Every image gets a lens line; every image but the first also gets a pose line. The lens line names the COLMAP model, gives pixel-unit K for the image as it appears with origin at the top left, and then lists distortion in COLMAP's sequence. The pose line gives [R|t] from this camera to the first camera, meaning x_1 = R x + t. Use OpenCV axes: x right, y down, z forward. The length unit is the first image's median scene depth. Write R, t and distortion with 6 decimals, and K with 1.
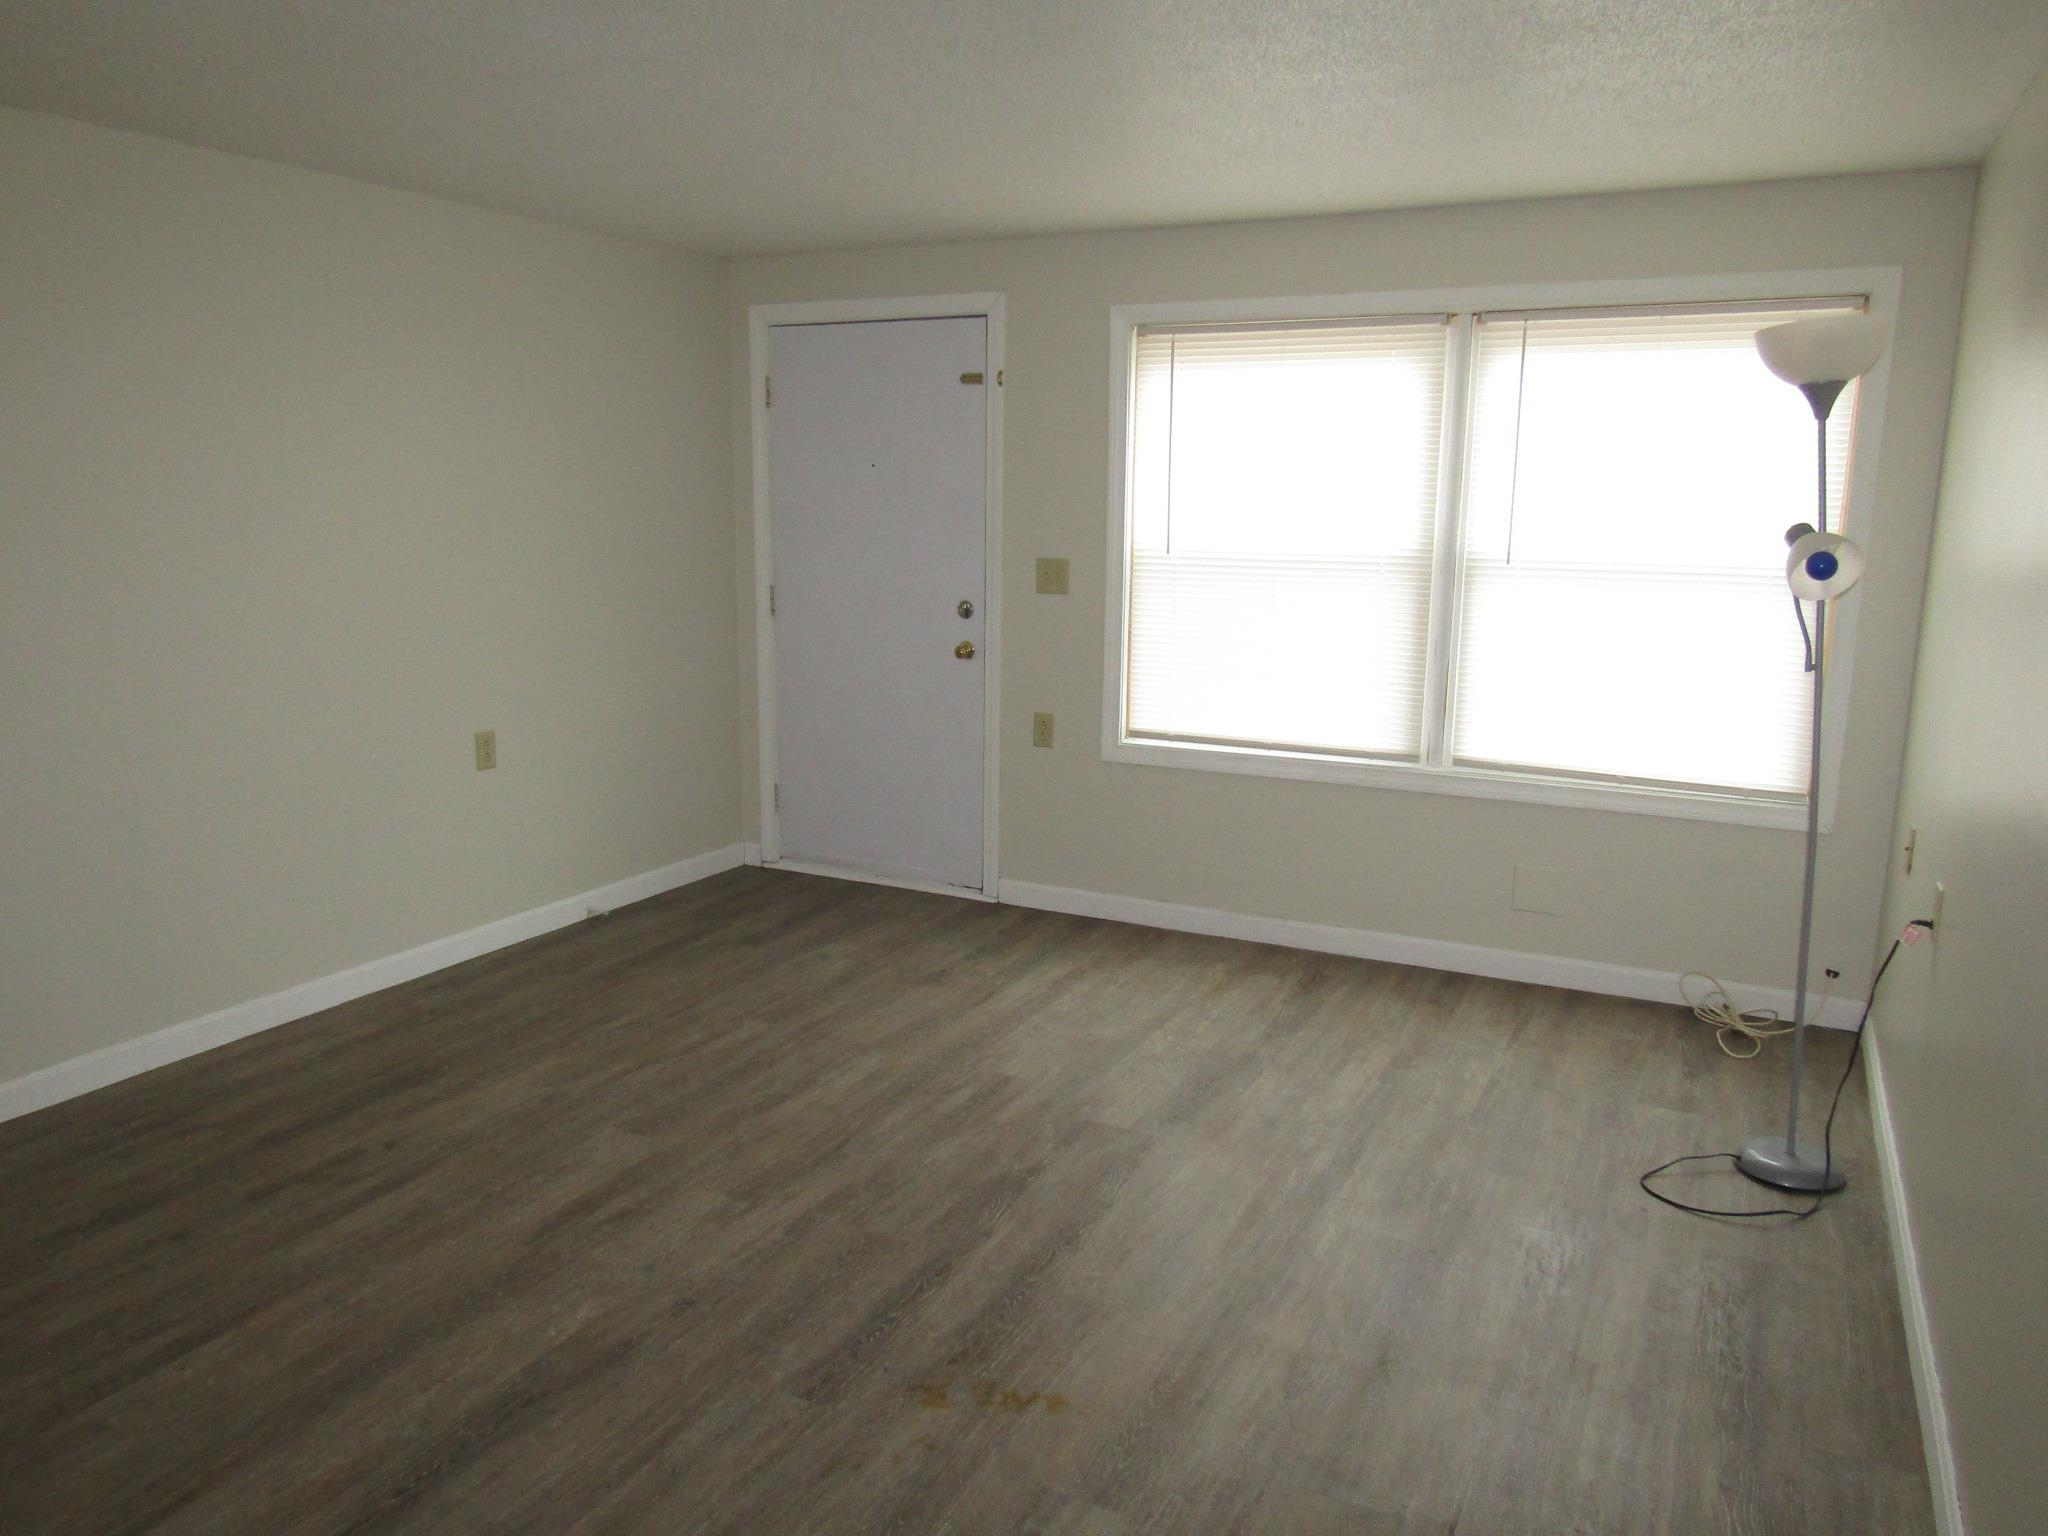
lens RADIAL K [[1450.9, 0, 1033.6], [0, 1450.9, 770.9], [0, 0, 1]] dist [-0.008884, -0.001702]
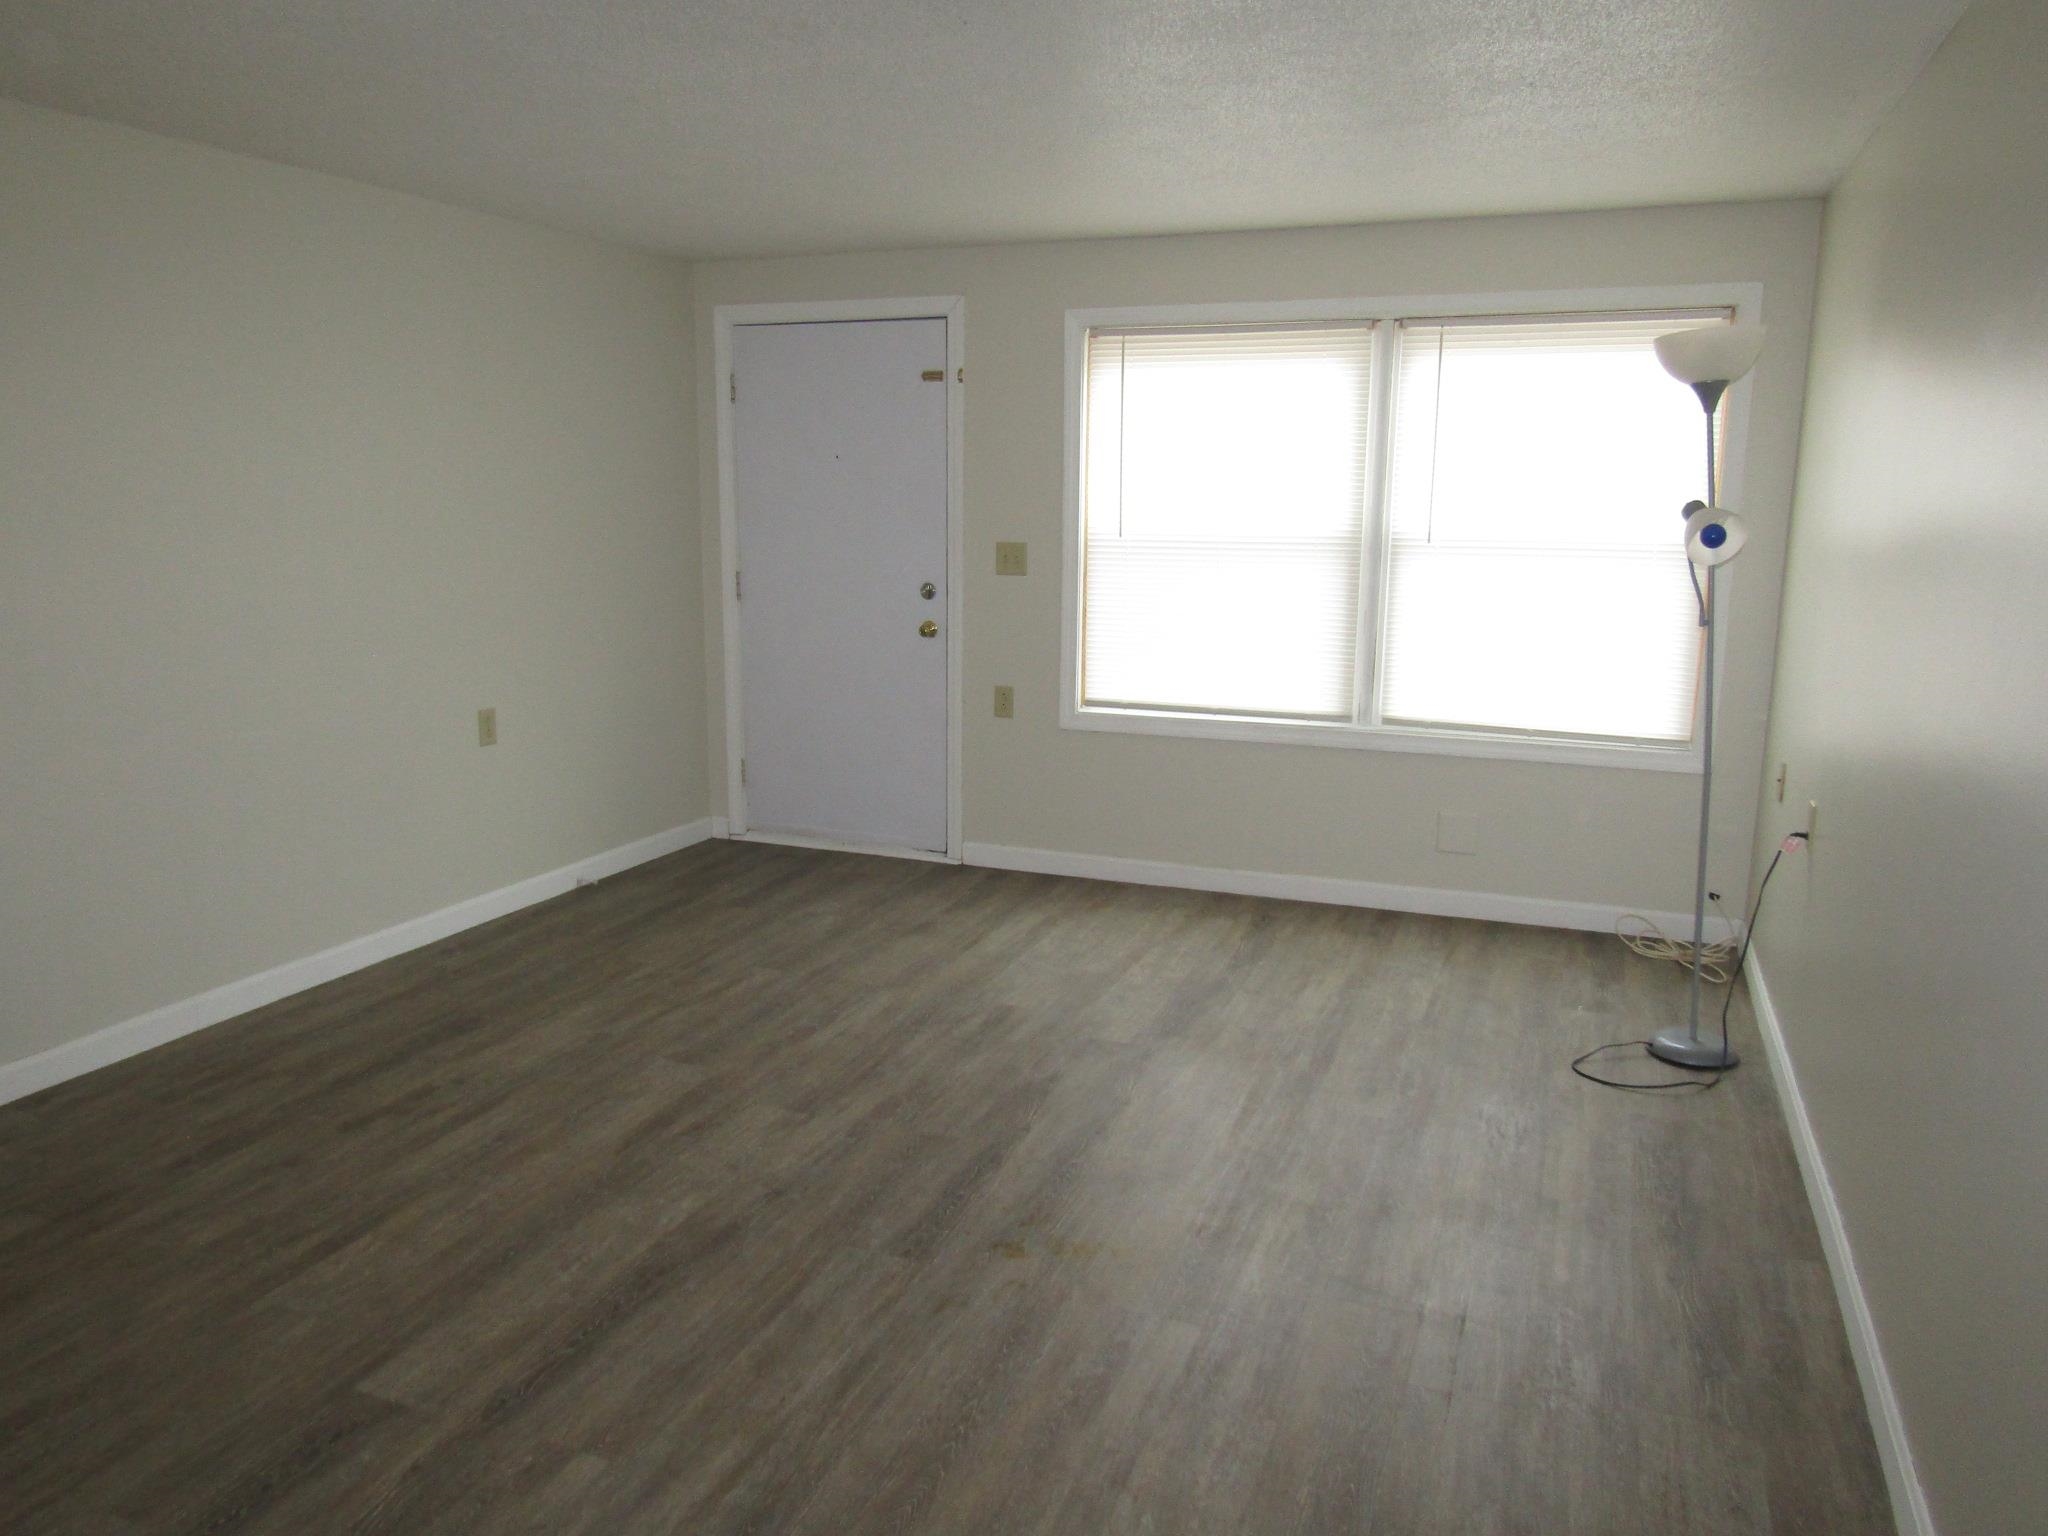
lens RADIAL K [[1450.9, 0, 1033.6], [0, 1450.9, 770.9], [0, 0, 1]] dist [-0.008884, -0.001702]
pose [[0.995351, -0.021395, 0.093911, -0.105518], [0.021306, 0.999771, 0.001953, 0.030865], [-0.093931, 0.000057, 0.995579, -0.109239]]
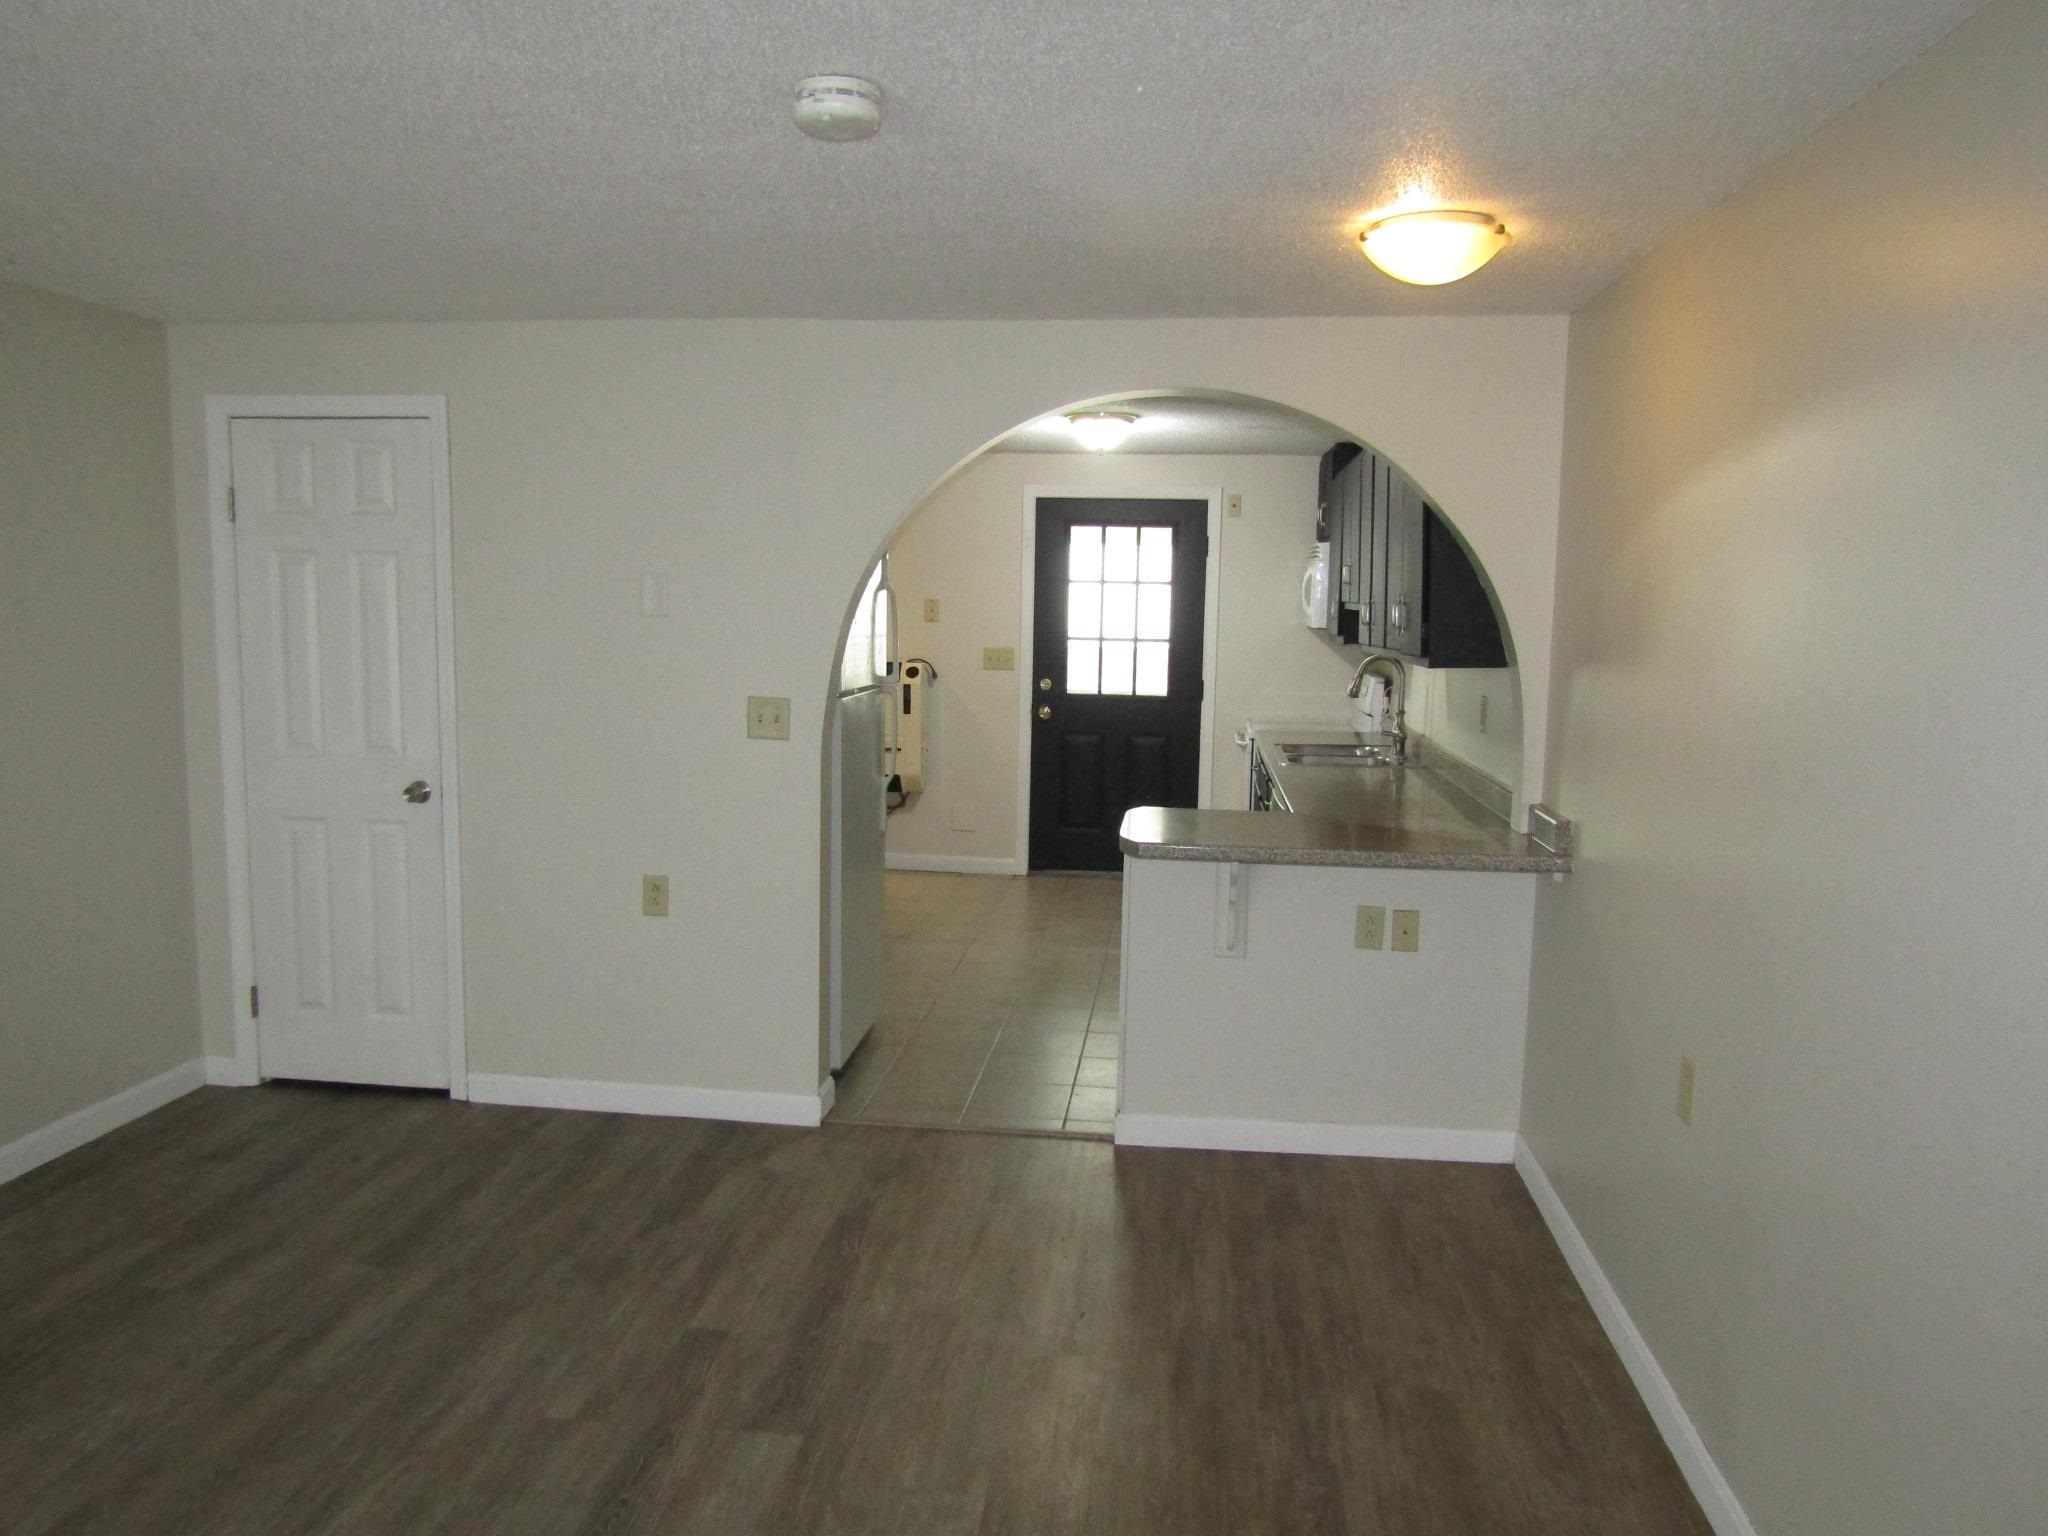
lens RADIAL K [[1450.9, 0, 1033.6], [0, 1450.9, 770.9], [0, 0, 1]] dist [-0.008884, -0.001702]
pose [[-0.936716, 0.006461, -0.350031, -0.211126], [-0.102392, 0.951055, 0.291567, -0.254120], [0.334782, 0.308956, -0.890206, 1.188521]]
